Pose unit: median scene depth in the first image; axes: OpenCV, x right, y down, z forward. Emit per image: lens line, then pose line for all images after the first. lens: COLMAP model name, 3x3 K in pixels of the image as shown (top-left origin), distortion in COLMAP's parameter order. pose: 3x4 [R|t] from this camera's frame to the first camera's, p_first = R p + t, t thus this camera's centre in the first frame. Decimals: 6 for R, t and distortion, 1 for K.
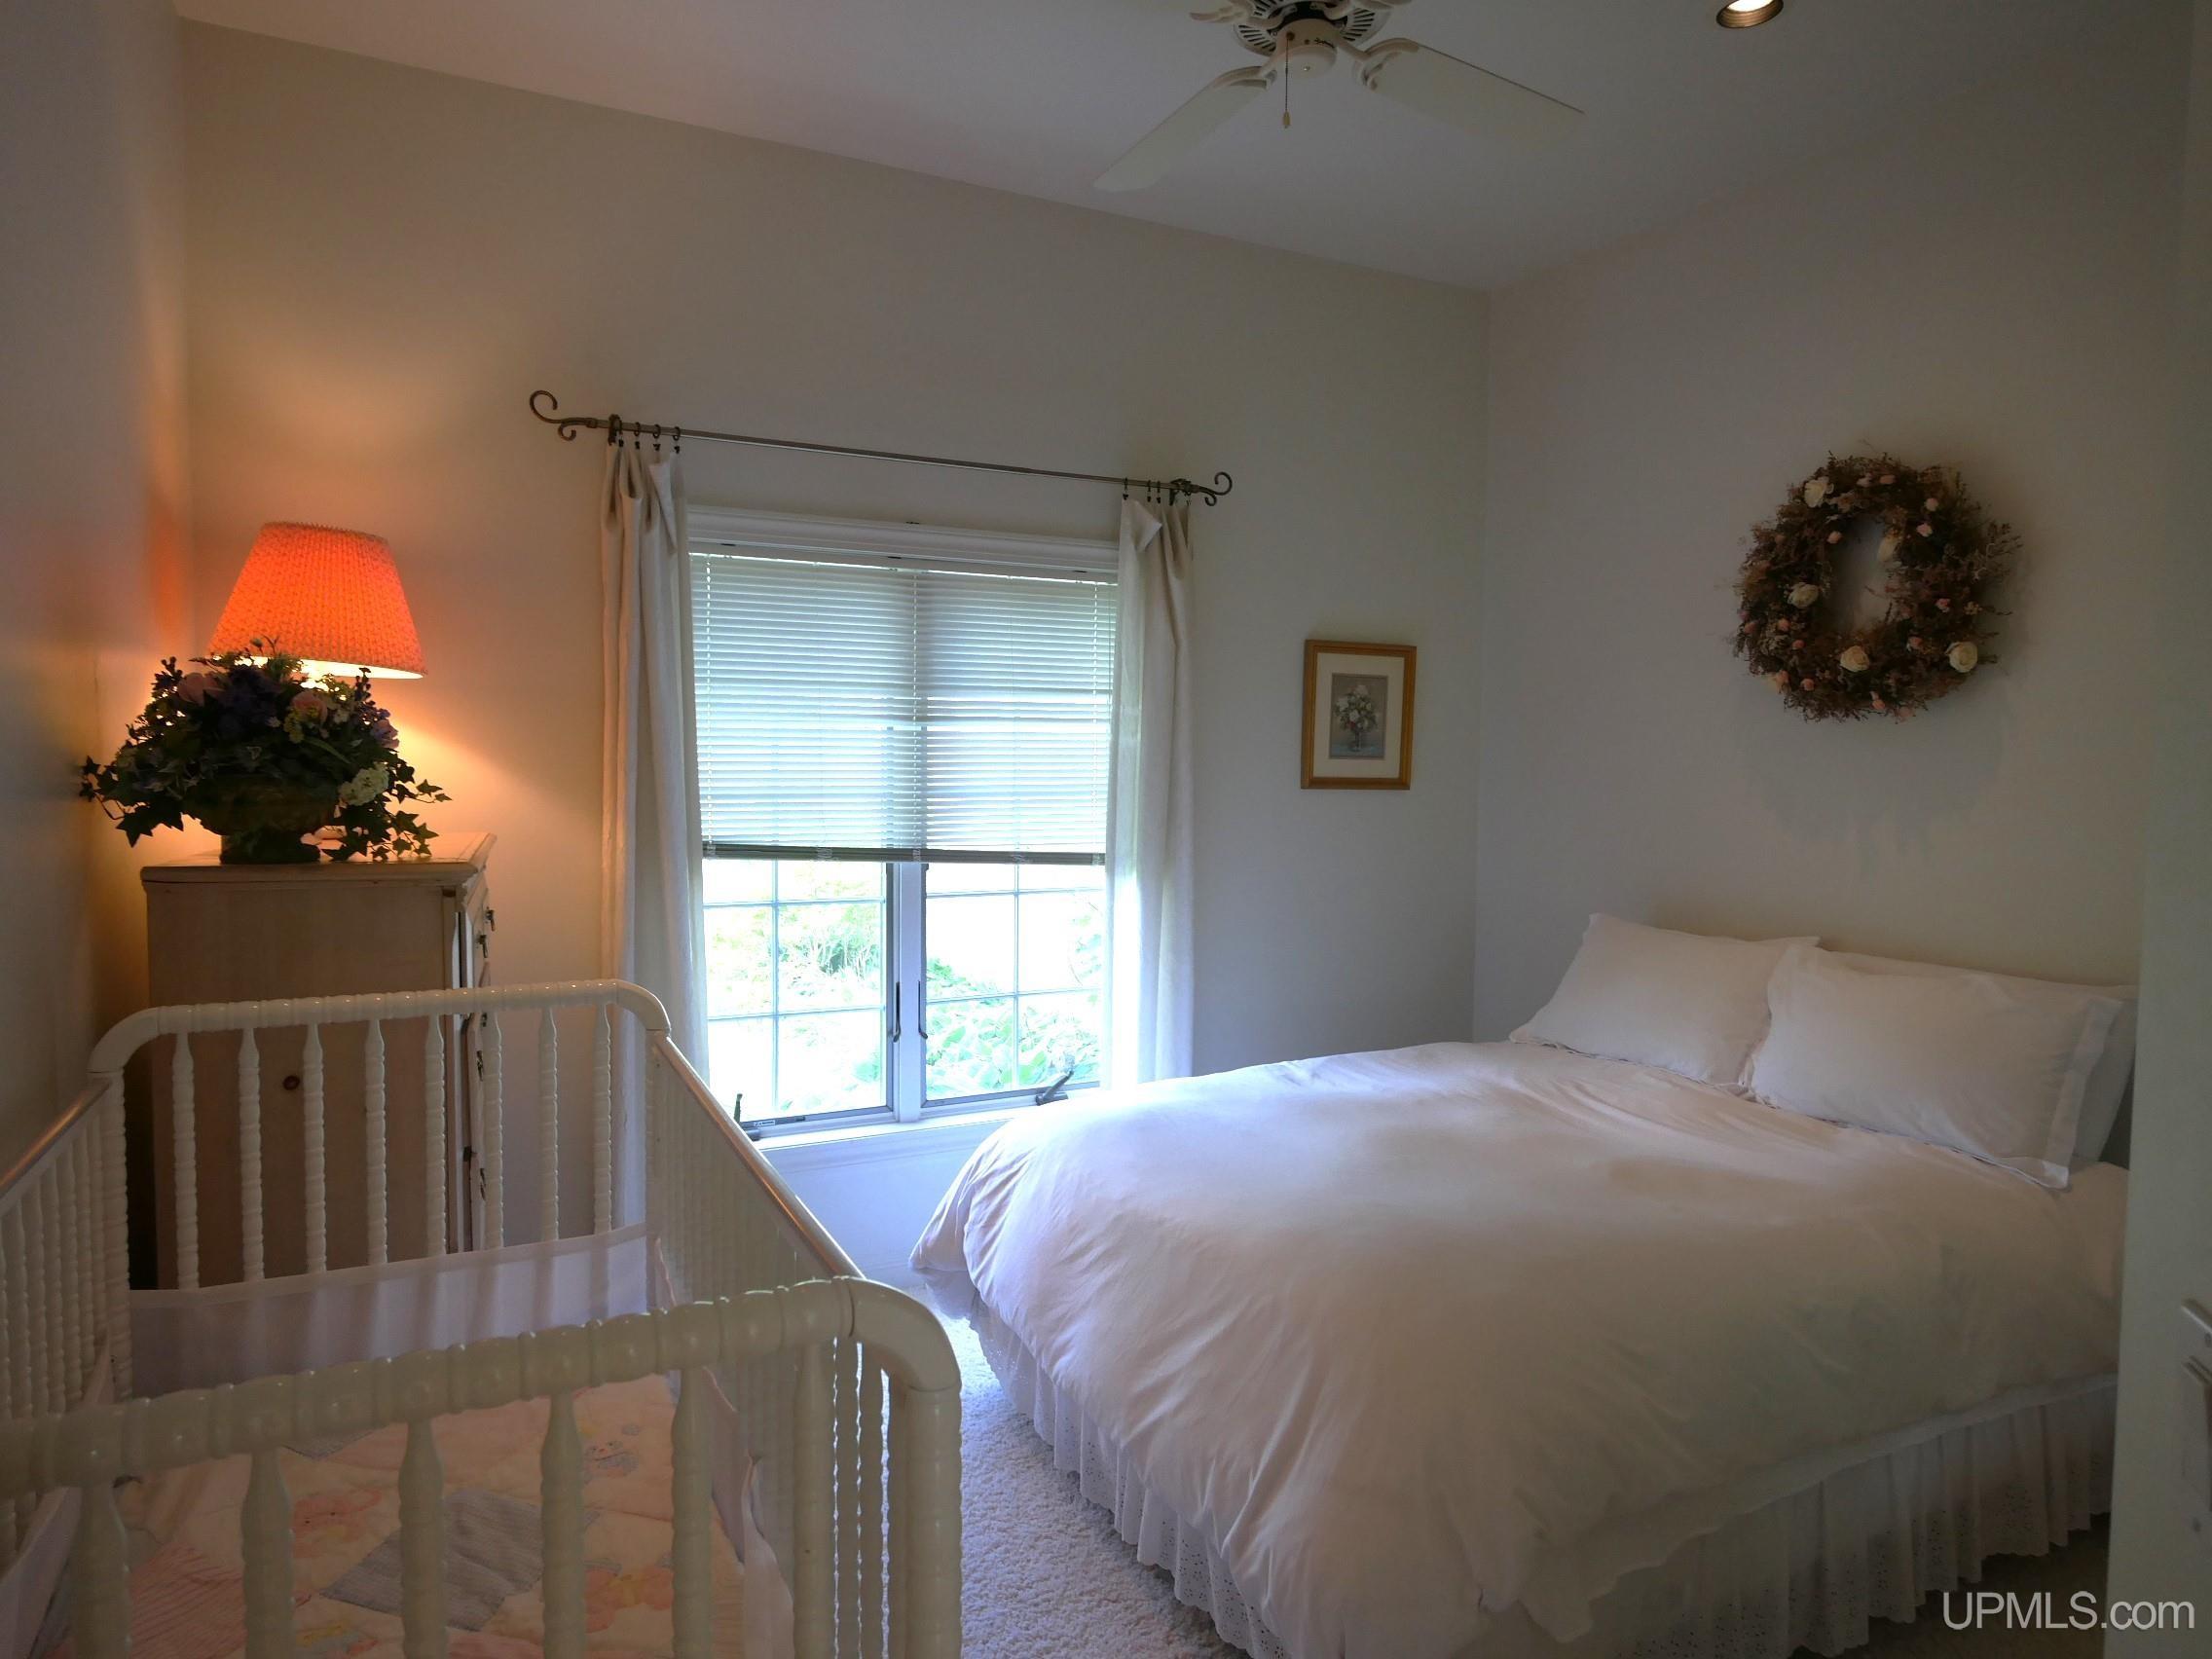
lens RADIAL K [[1301.9, 0, 1106.0], [0, 1301.9, 829.5], [0, 0, 1]] dist [0.004712, 0.000364]
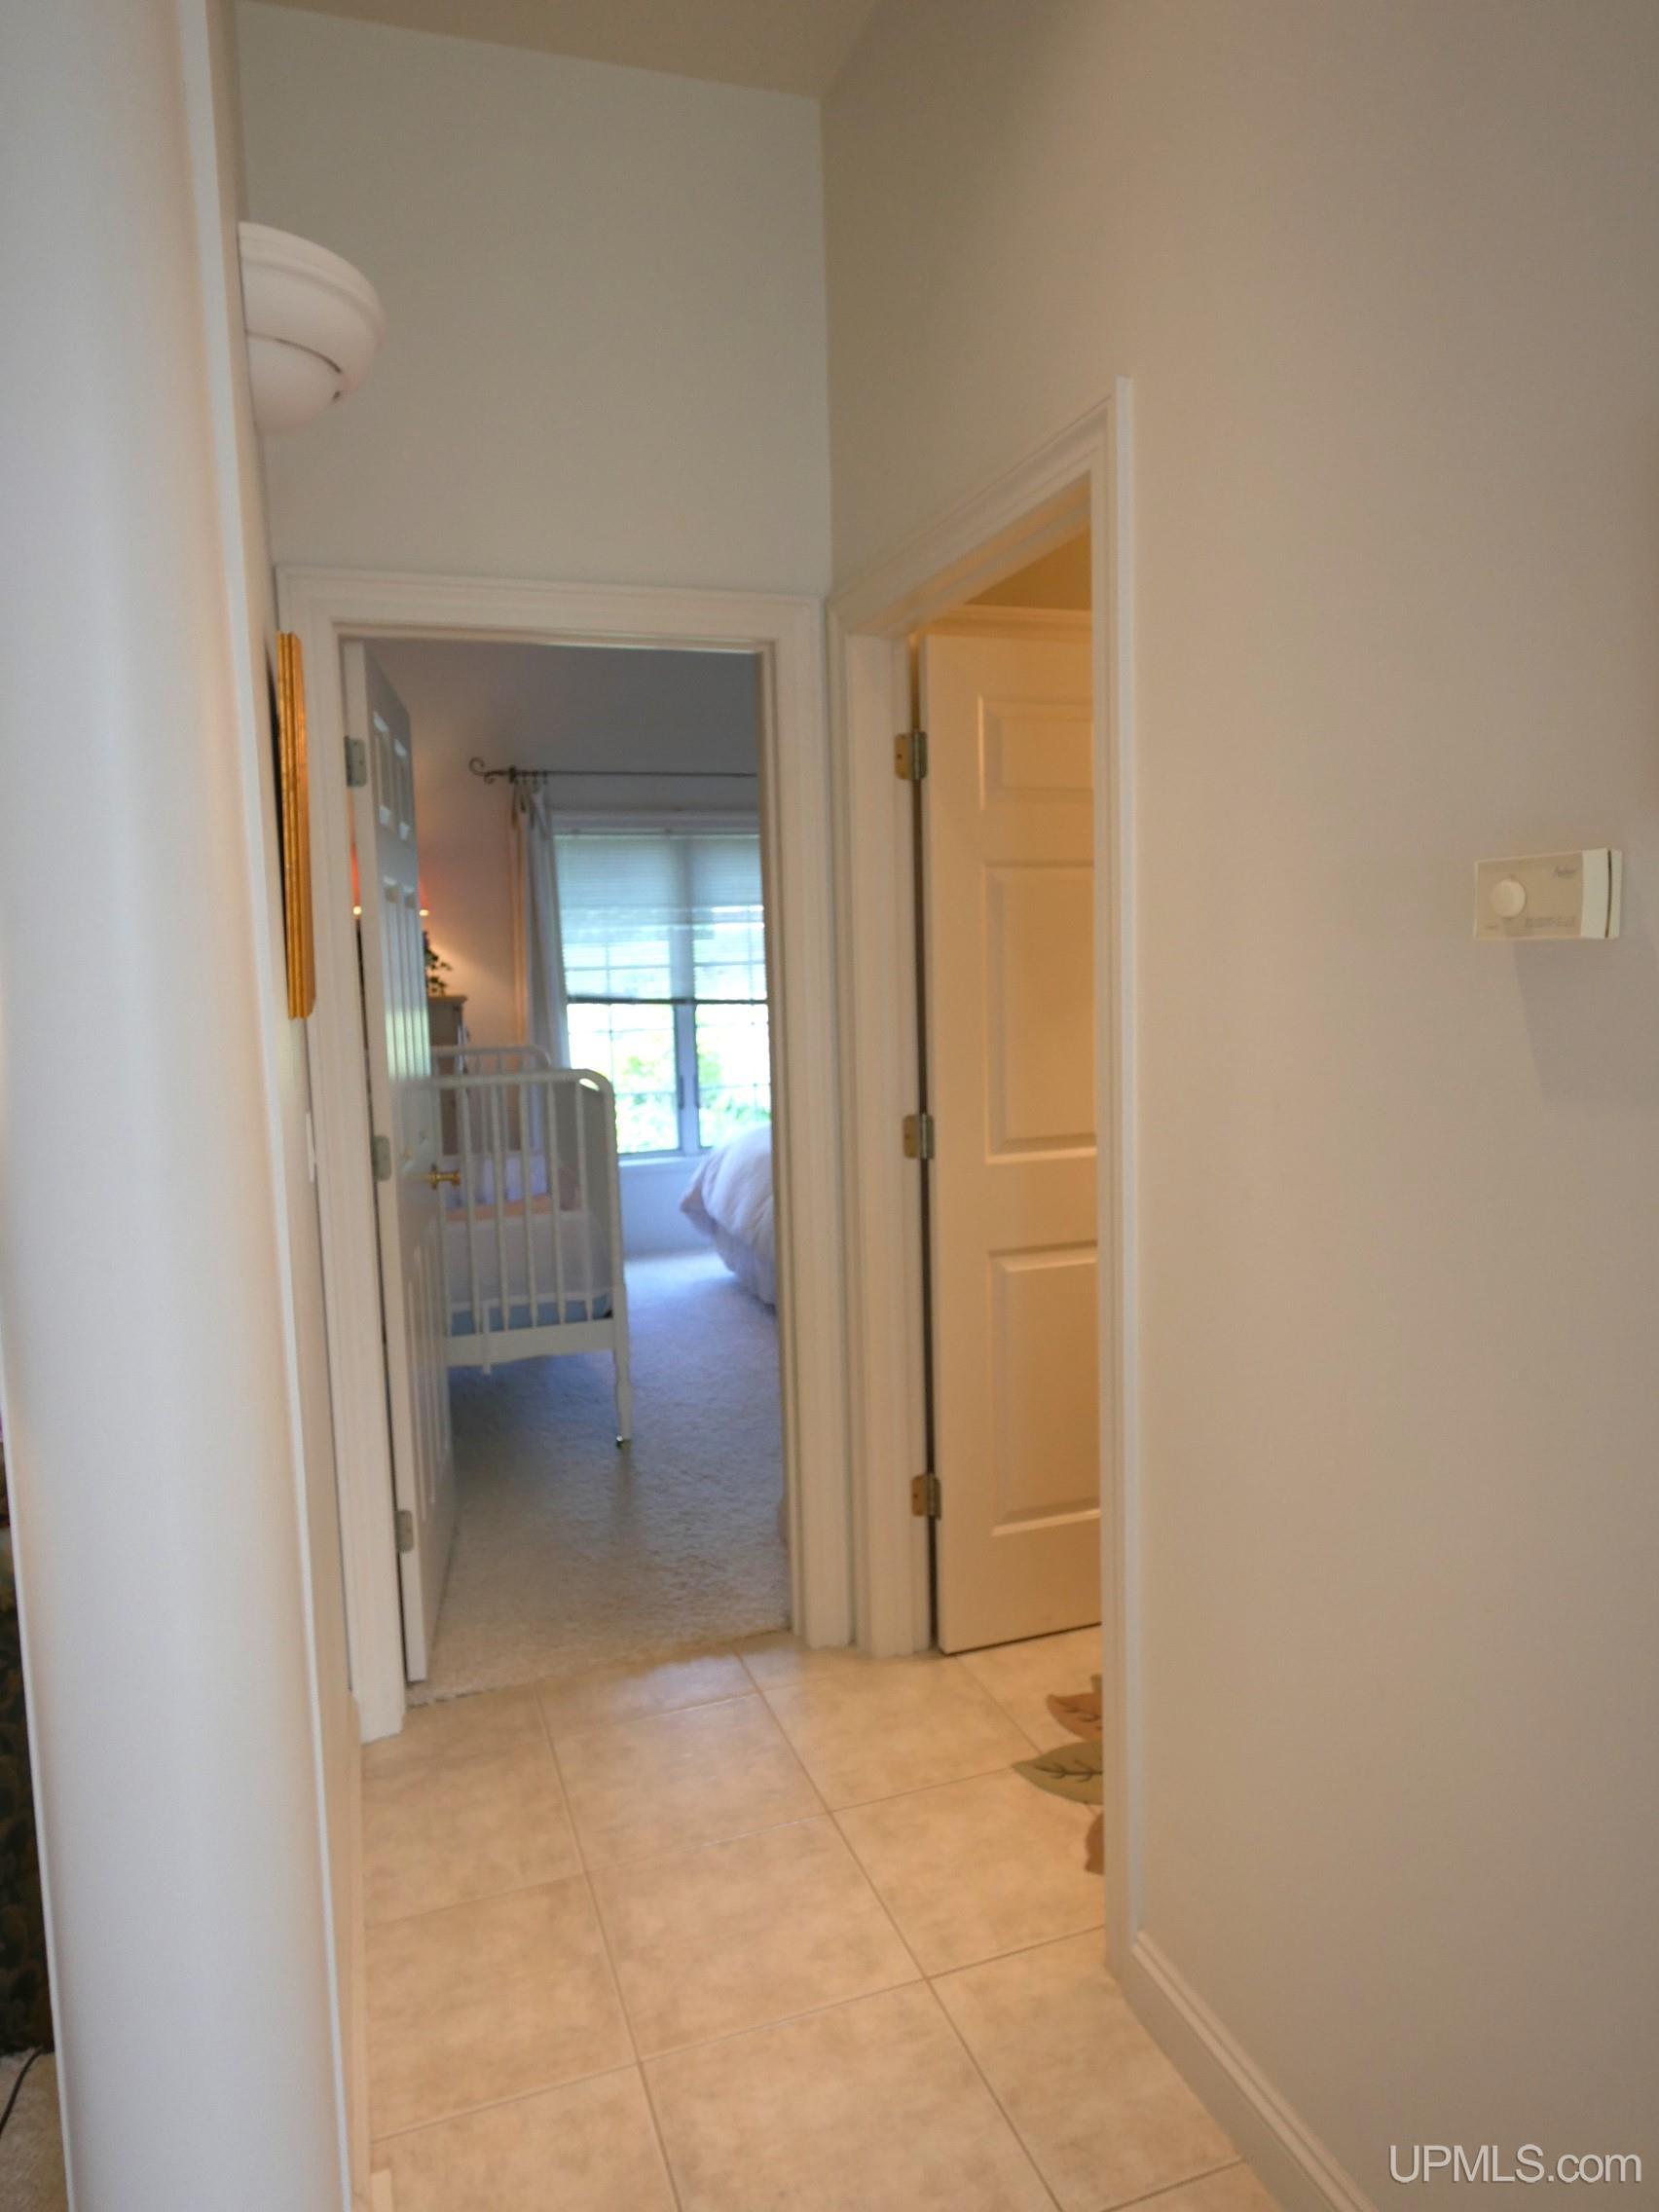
lens RADIAL K [[1465.9, 0, 829.5], [0, 1465.9, 1106.0], [0, 0, 1]] dist [-0.005436, -0.000274]
pose [[0.987658, -0.025615, -0.154518, 0.376396], [0.033220, 0.998350, 0.046842, 0.081930], [0.153063, -0.051397, 0.986879, -1.009080]]
